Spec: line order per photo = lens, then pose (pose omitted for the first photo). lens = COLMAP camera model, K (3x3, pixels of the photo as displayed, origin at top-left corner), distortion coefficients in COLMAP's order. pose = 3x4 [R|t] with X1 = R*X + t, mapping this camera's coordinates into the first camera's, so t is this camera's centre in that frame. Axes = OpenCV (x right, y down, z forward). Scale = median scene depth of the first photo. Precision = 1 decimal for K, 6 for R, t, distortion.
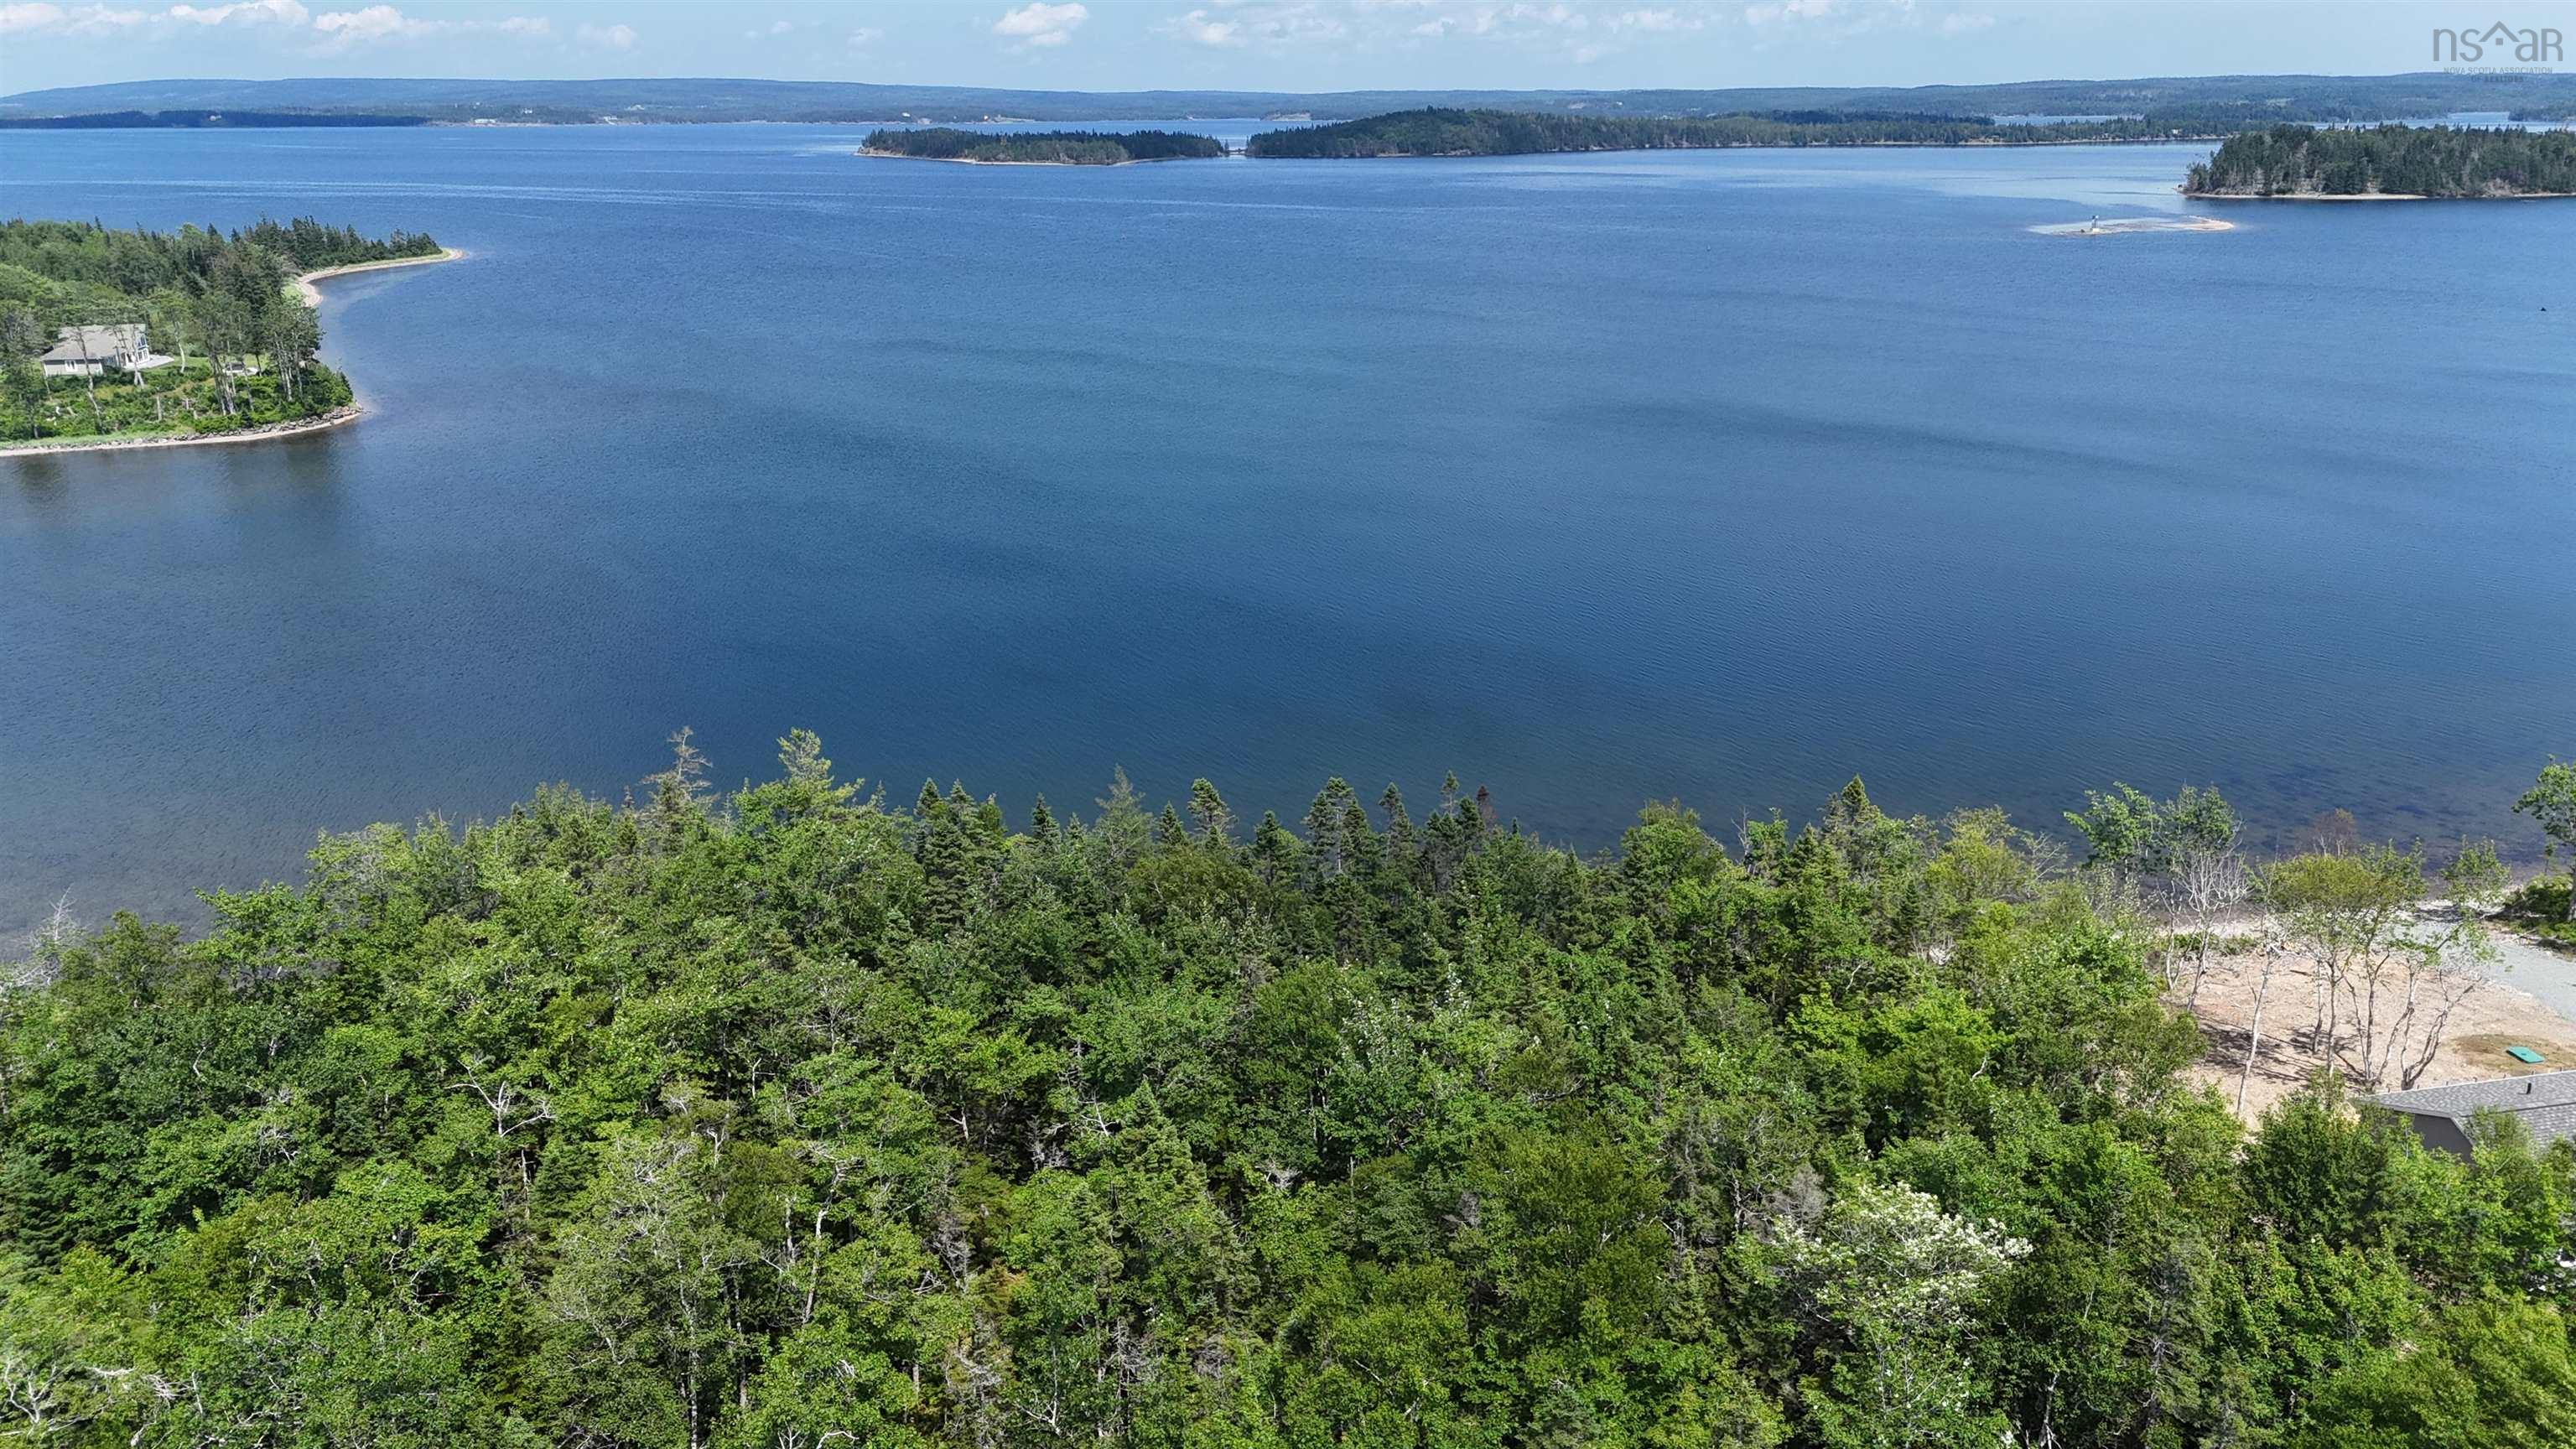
lens RADIAL K [[1880.4, 0, 1301.9], [0, 1880.4, 733.2], [0, 0, 1]] dist [0.066310, -0.066257]
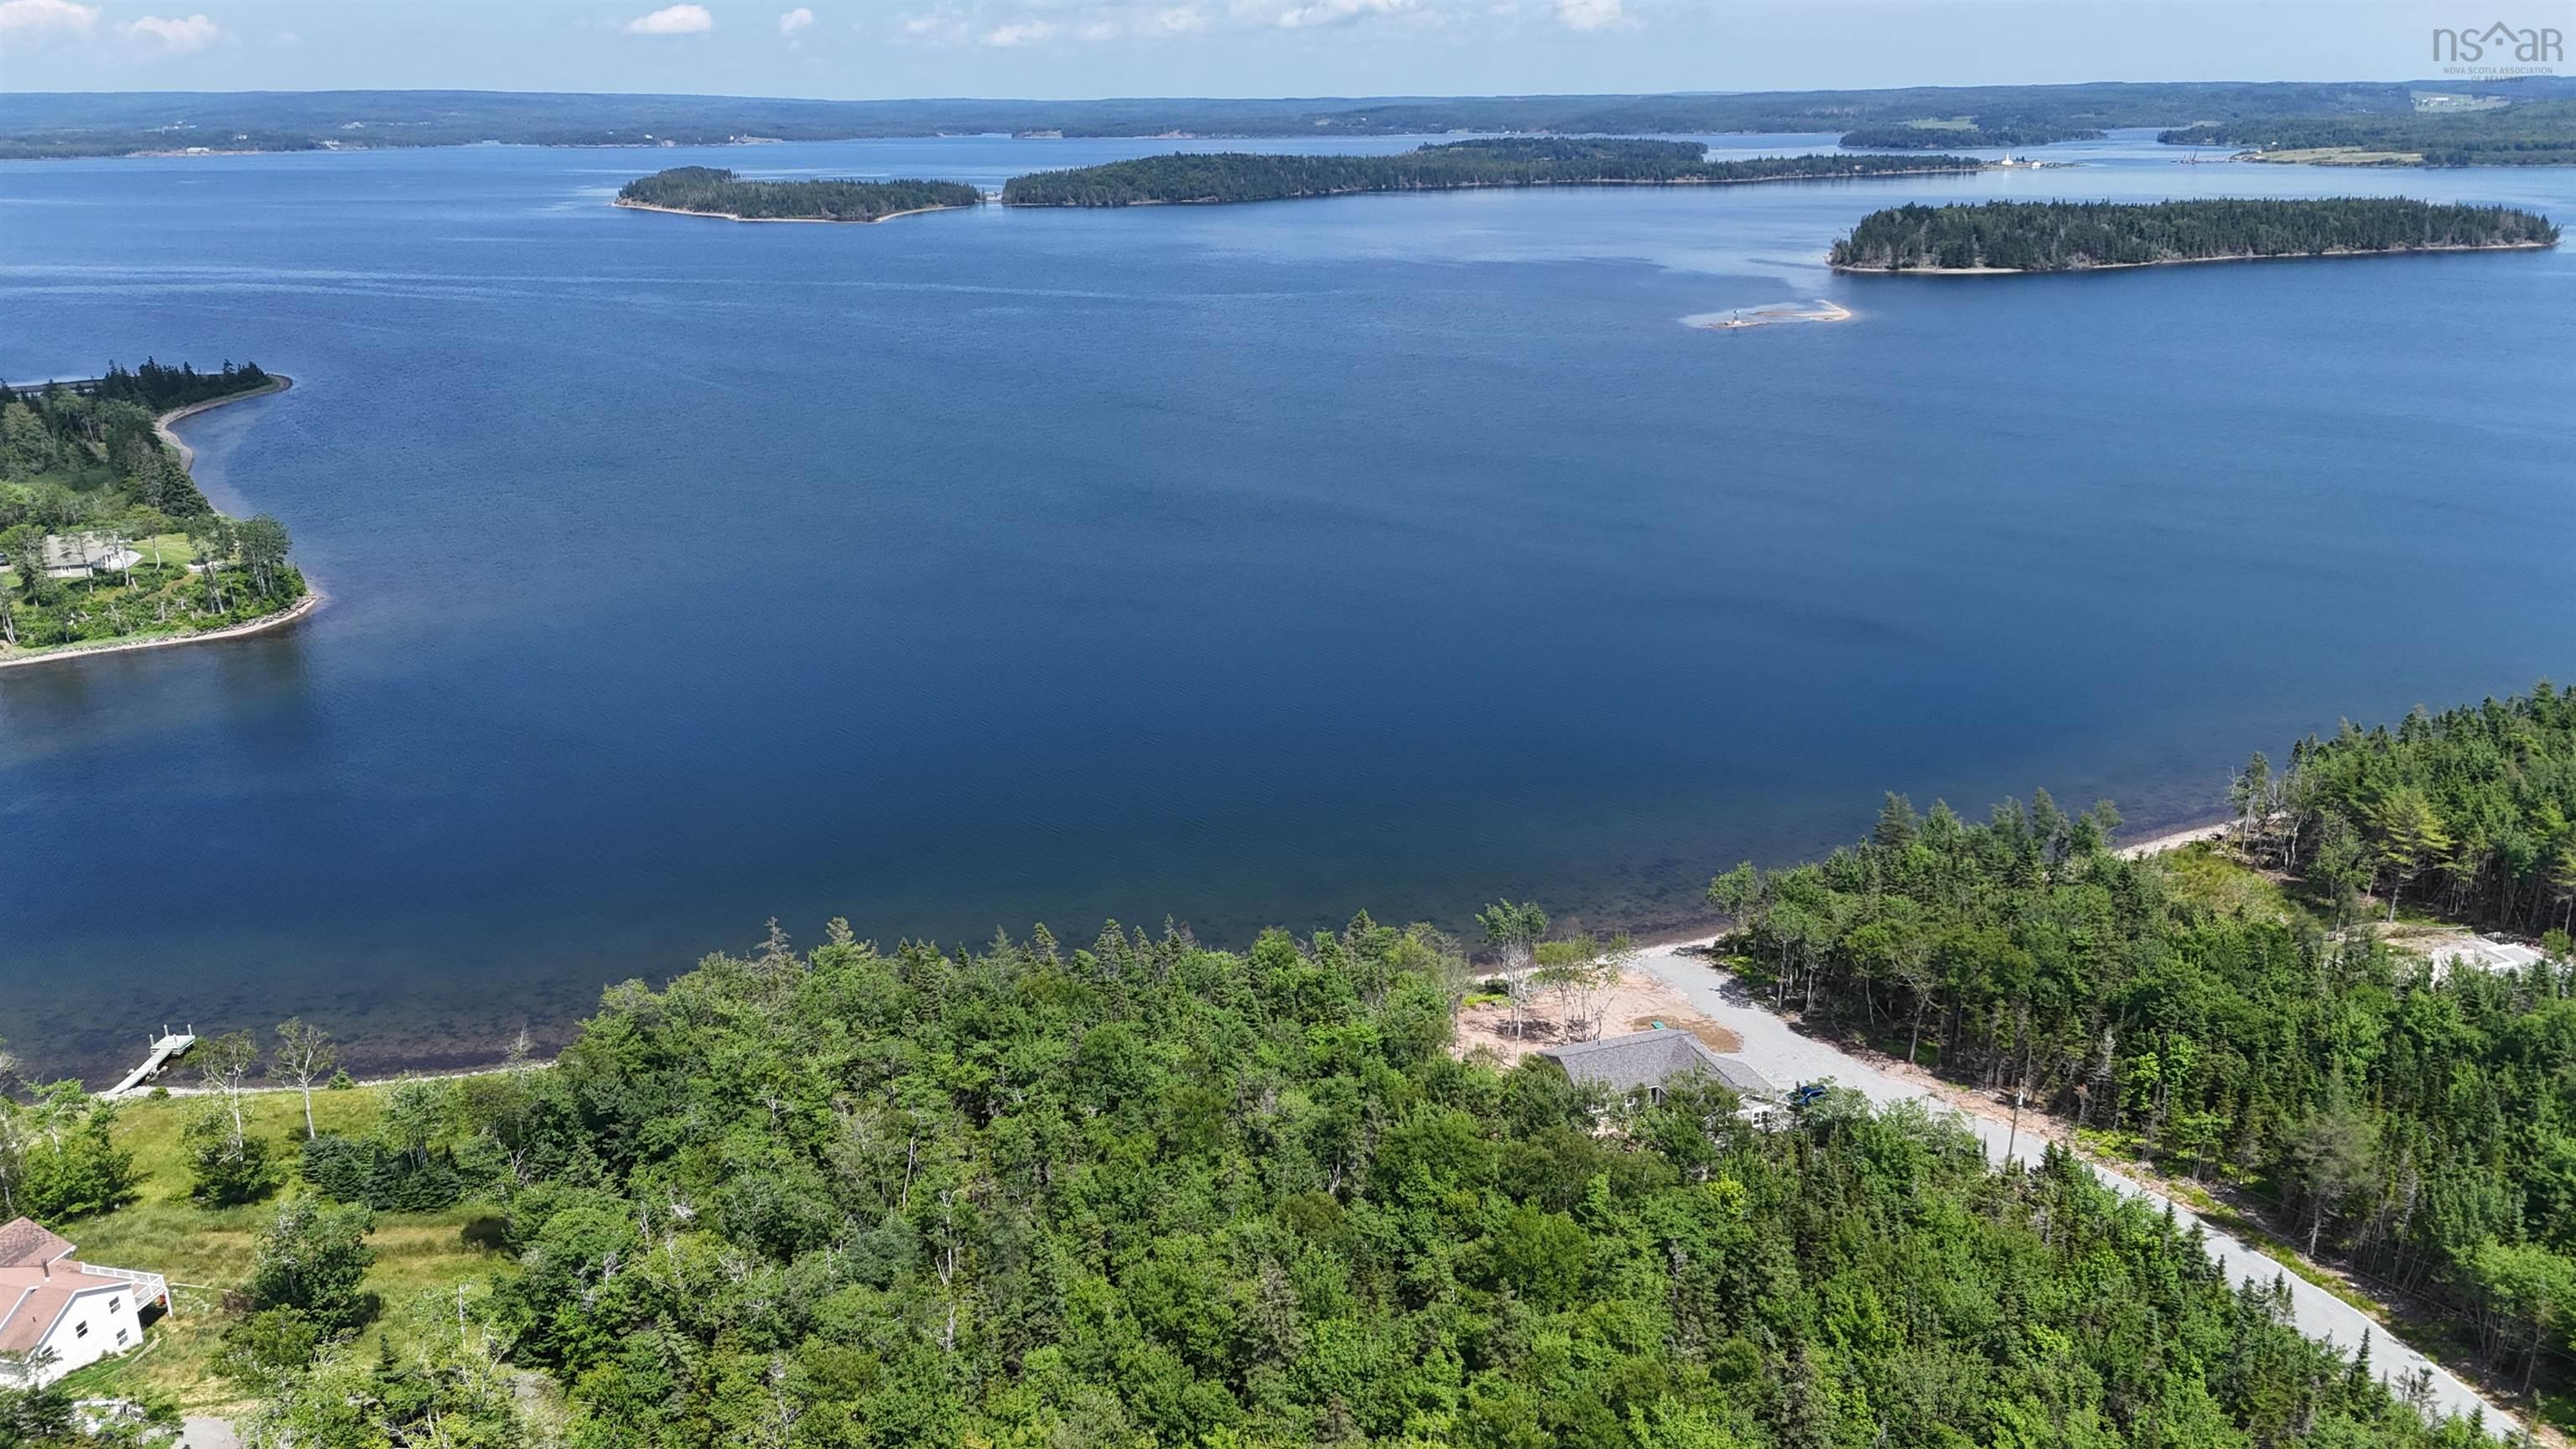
lens RADIAL K [[1880.4, 0, 1301.9], [0, 1880.4, 733.2], [0, 0, 1]] dist [0.066310, -0.066257]
pose [[0.992268, -0.045632, 0.115421, -0.000161], [0.045607, 0.998955, 0.002855, -0.054229], [-0.115430, 0.002431, 0.993313, -0.313385]]
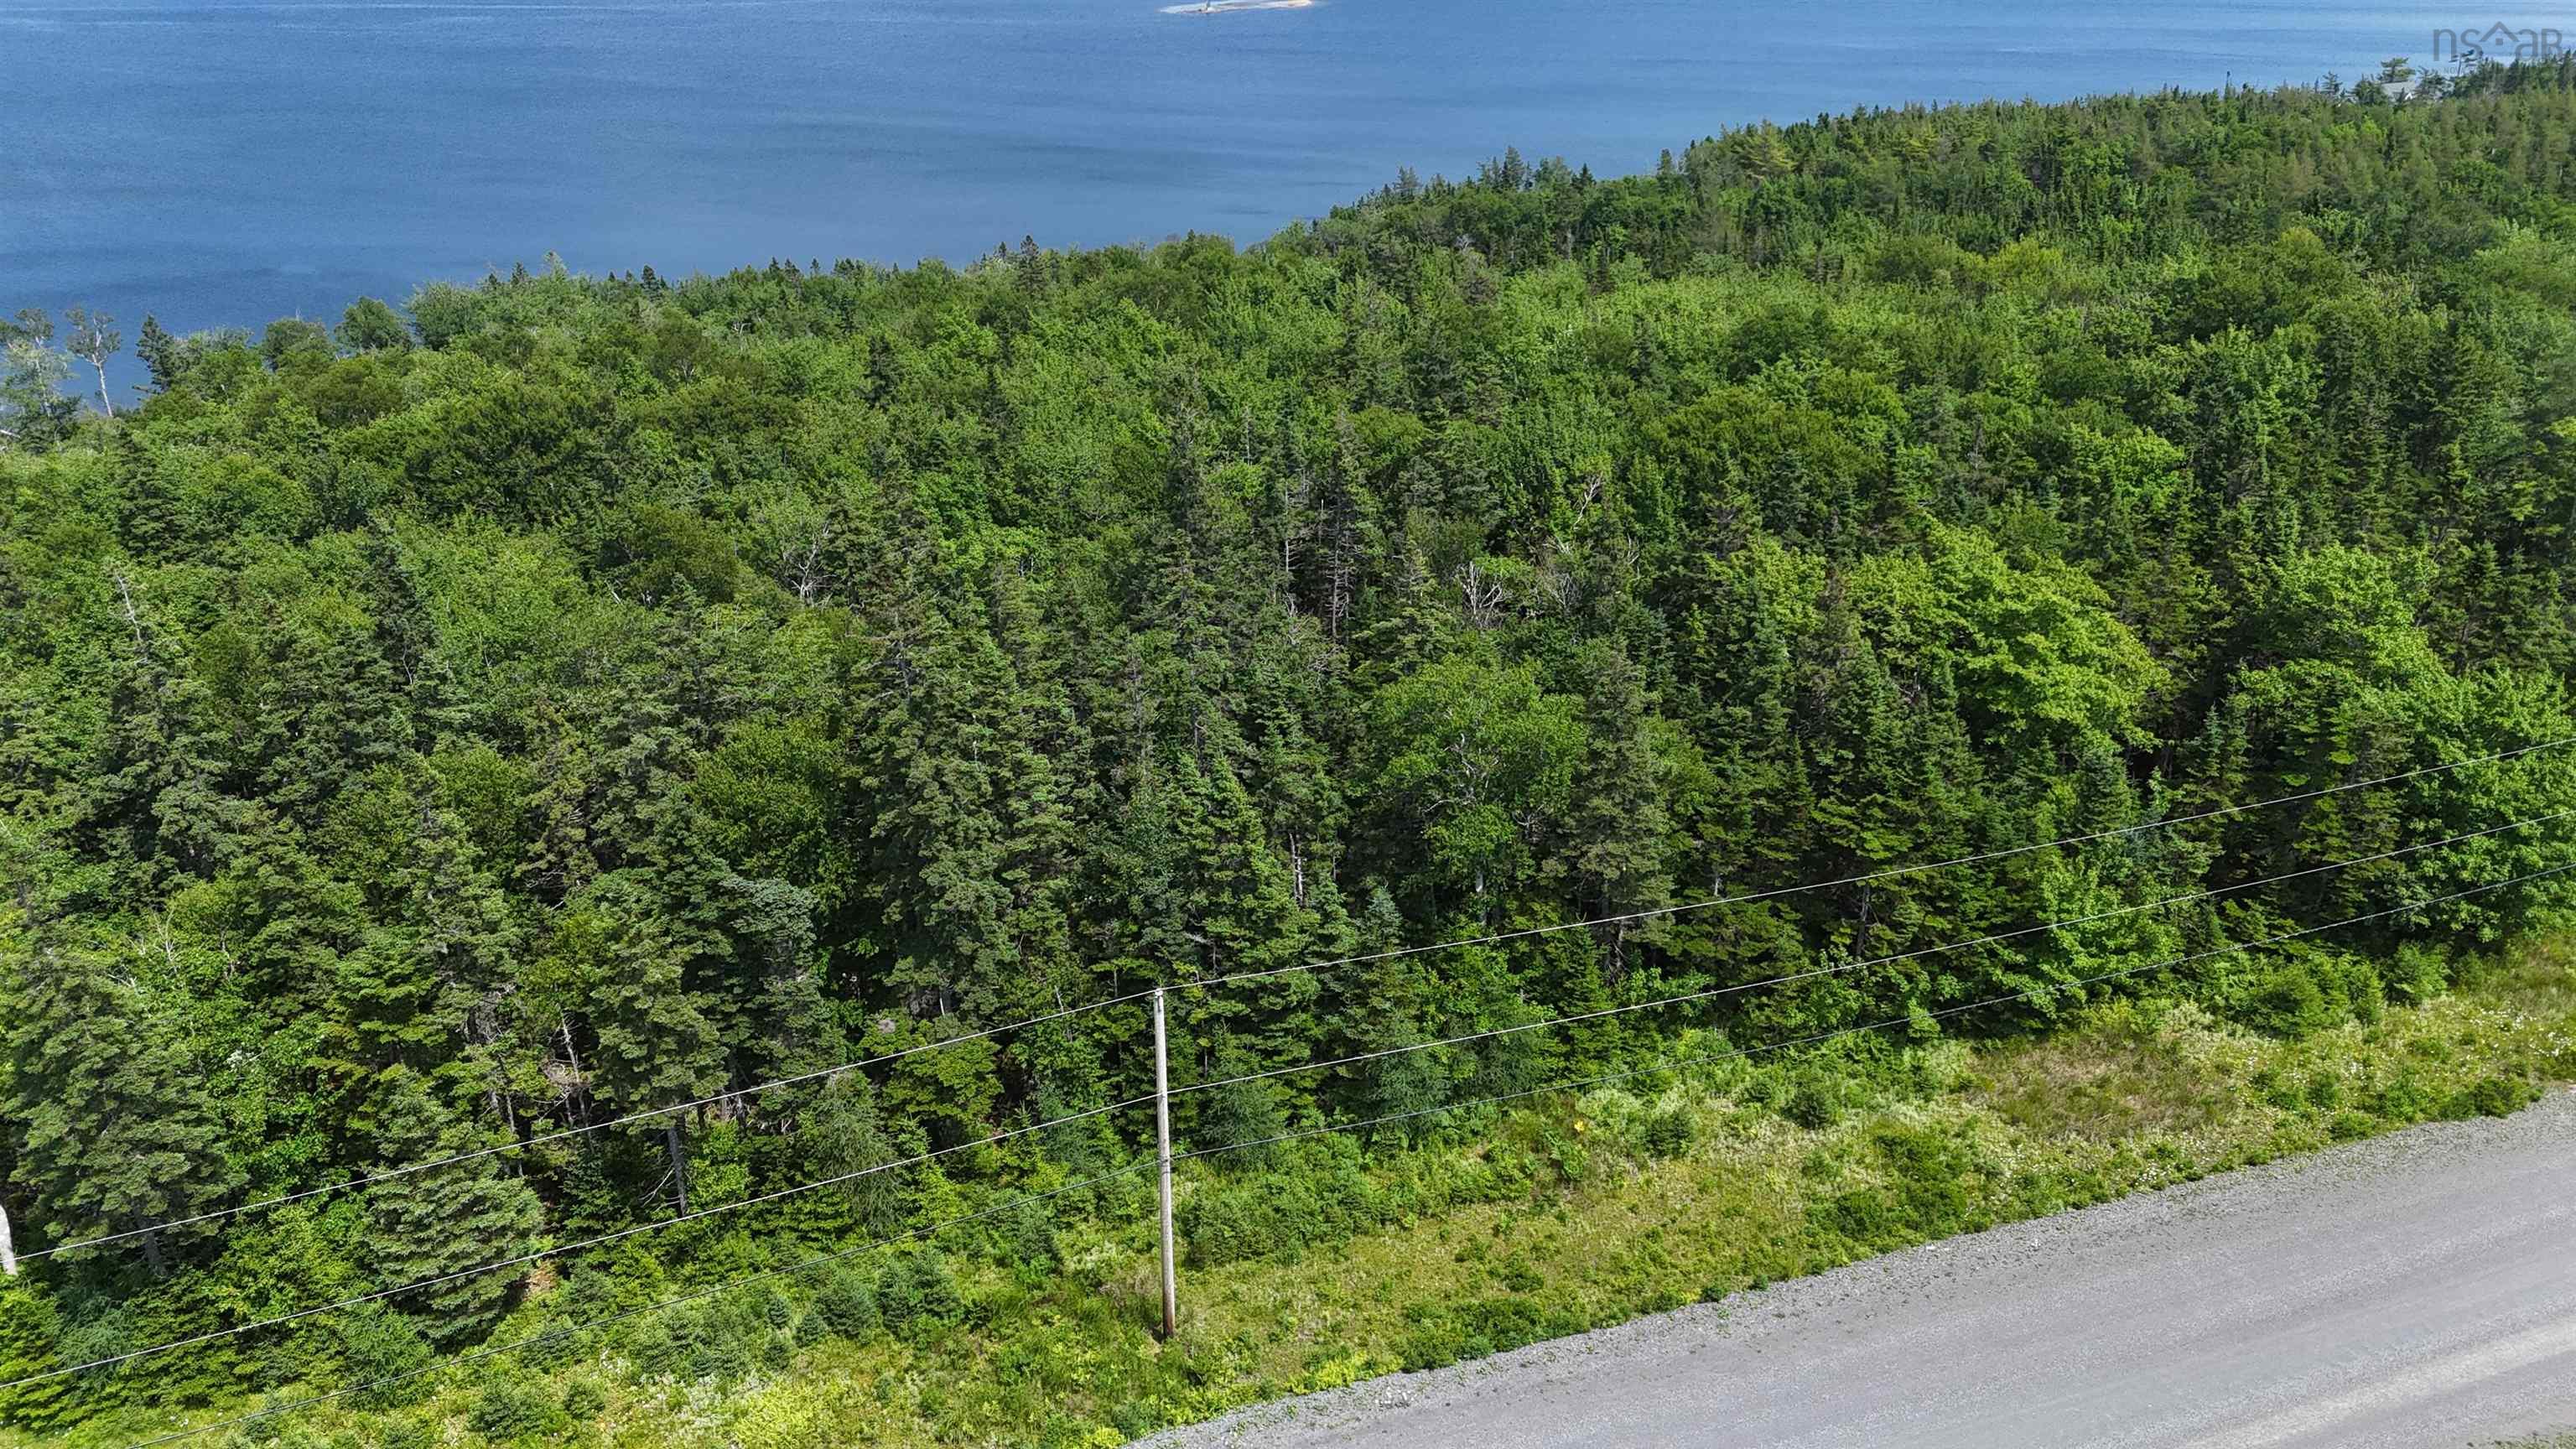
lens RADIAL K [[1877.1, 0, 1304.2], [0, 1877.1, 737.1], [0, 0, 1]] dist [0.057630, -0.048077]
pose [[0.919939, -0.169507, 0.353524, -0.101816], [0.132597, 0.983087, 0.126326, 0.124963], [-0.368958, -0.069336, 0.926856, -0.460762]]
